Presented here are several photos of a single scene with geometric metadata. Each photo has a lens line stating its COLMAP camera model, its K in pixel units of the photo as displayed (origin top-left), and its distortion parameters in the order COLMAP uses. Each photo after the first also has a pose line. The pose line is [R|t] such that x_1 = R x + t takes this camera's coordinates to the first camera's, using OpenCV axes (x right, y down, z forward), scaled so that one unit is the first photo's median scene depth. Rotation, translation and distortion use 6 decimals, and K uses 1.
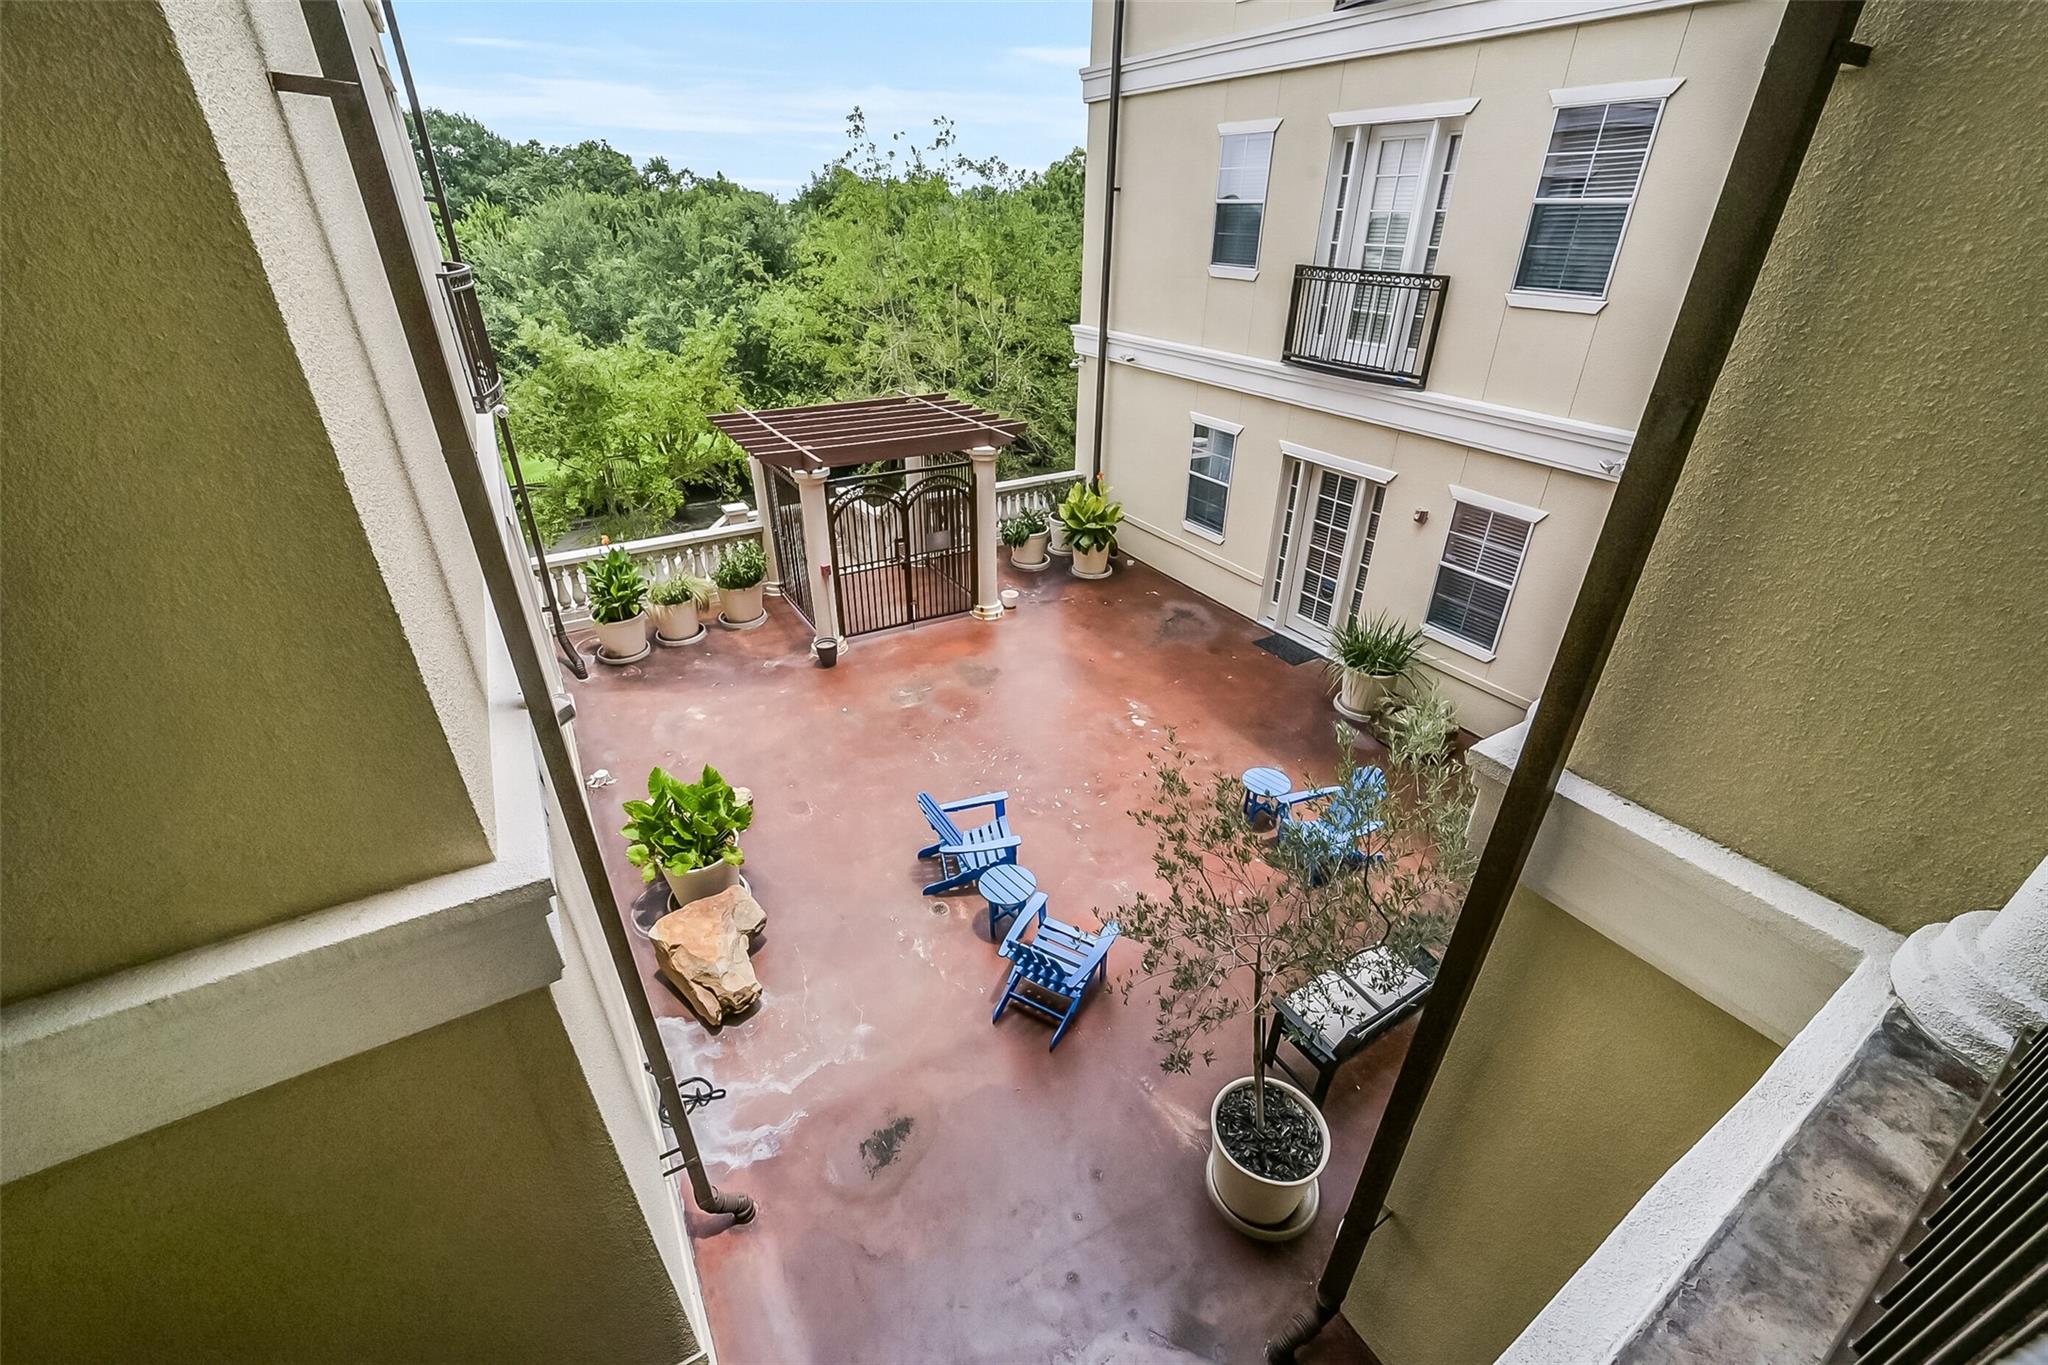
lens RADIAL K [[811.1, 0, 1027.0], [0, 811.1, 678.0], [0, 0, 1]] dist [-0.032769, 0.004628]
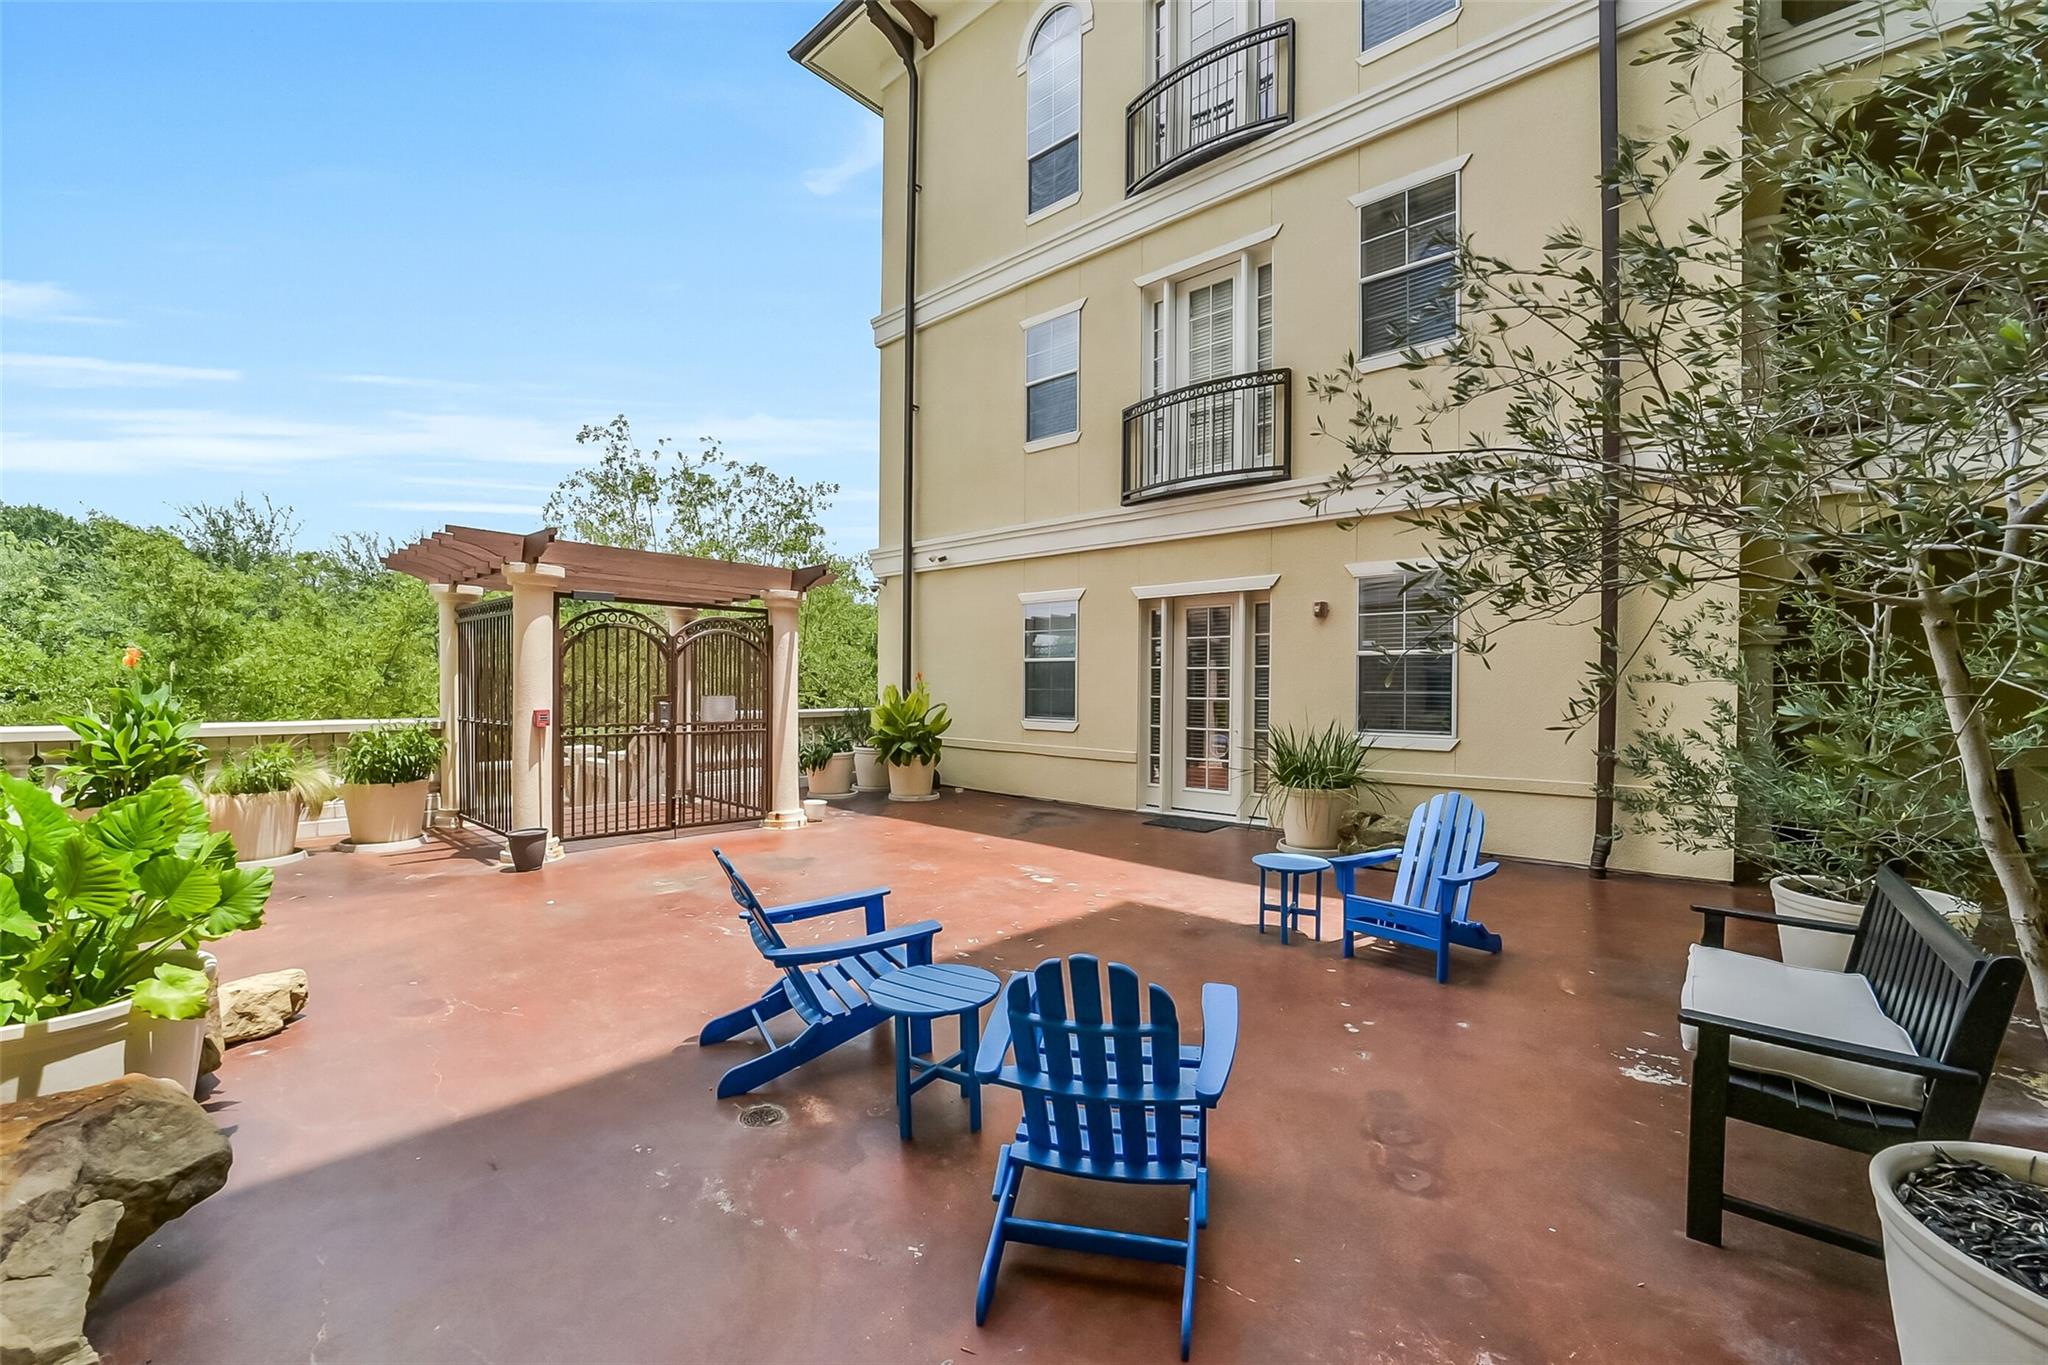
lens RADIAL K [[811.1, 0, 1021.8], [0, 811.1, 689.2], [0, 0, 1]] dist [-0.032769, 0.004628]
pose [[0.956181, -0.005693, 0.292722, -0.067138], [0.144704, 0.878348, -0.455594, 0.201475], [-0.254518, 0.477988, 0.840683, 0.347933]]
